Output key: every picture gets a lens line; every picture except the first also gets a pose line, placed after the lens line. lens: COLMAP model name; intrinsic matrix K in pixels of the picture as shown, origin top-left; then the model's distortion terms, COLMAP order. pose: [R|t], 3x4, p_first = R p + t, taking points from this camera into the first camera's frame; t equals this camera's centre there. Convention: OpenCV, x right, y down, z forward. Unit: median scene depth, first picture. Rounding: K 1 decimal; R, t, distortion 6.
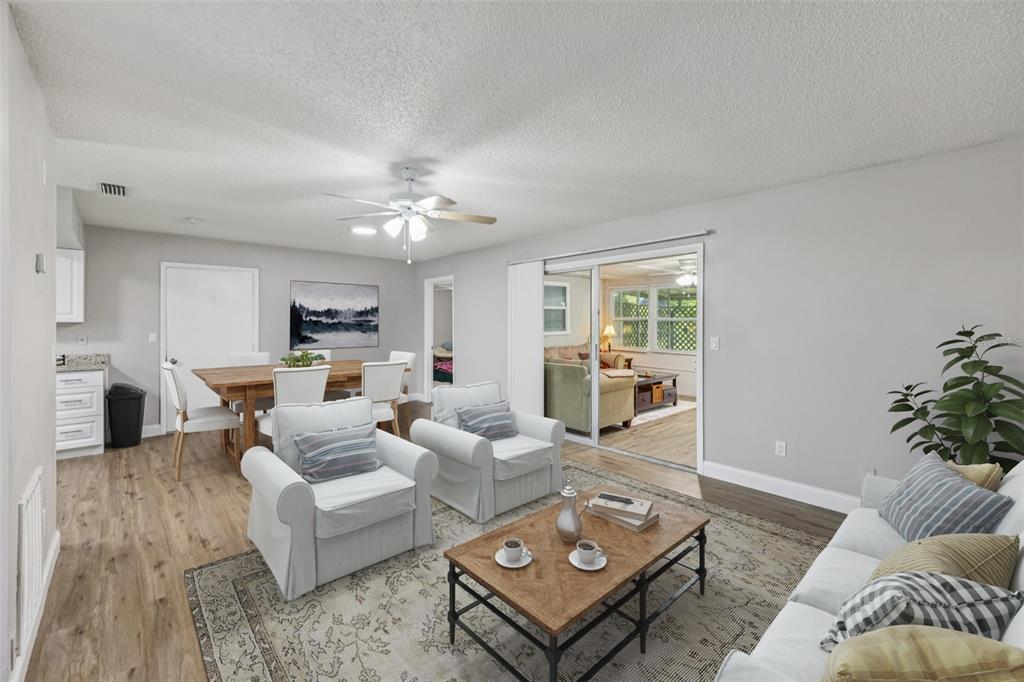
lens RADIAL K [[432.1, 0, 499.5], [0, 432.1, 322.8], [0, 0, 1]] dist [0.015662, -0.002167]
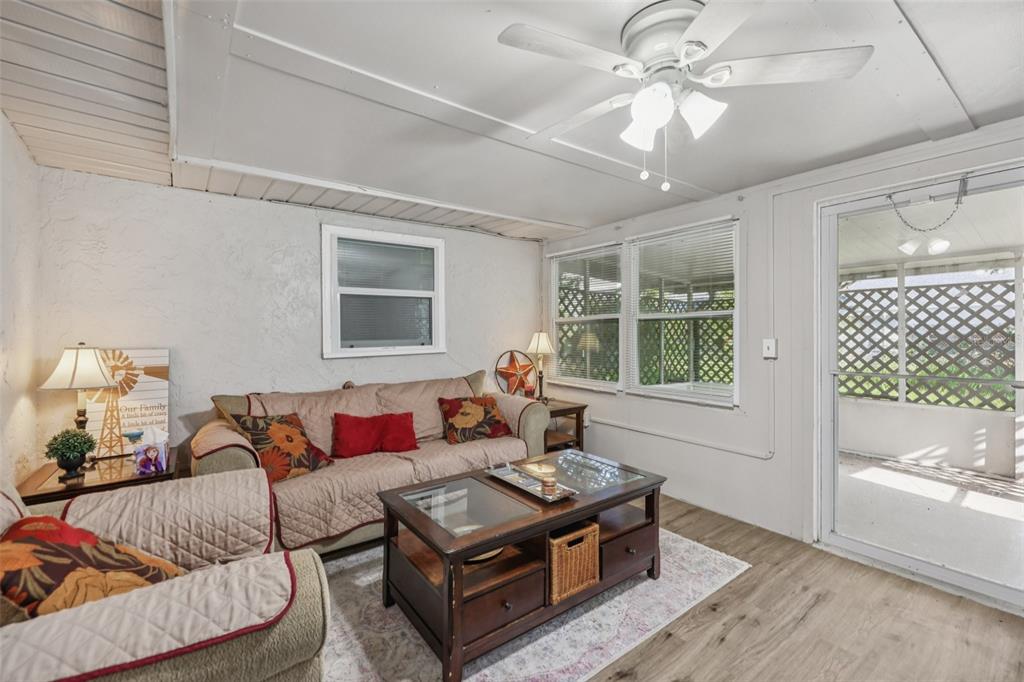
lens RADIAL K [[432.1, 0, 512.5], [0, 432.1, 339.9], [0, 0, 1]] dist [0.015662, -0.002167]
pose [[0.996916, -0.009234, -0.077933, 0.266676], [0.009461, 0.999952, 0.002540, 0.012529], [0.077906, -0.003270, 0.996955, 0.548543]]
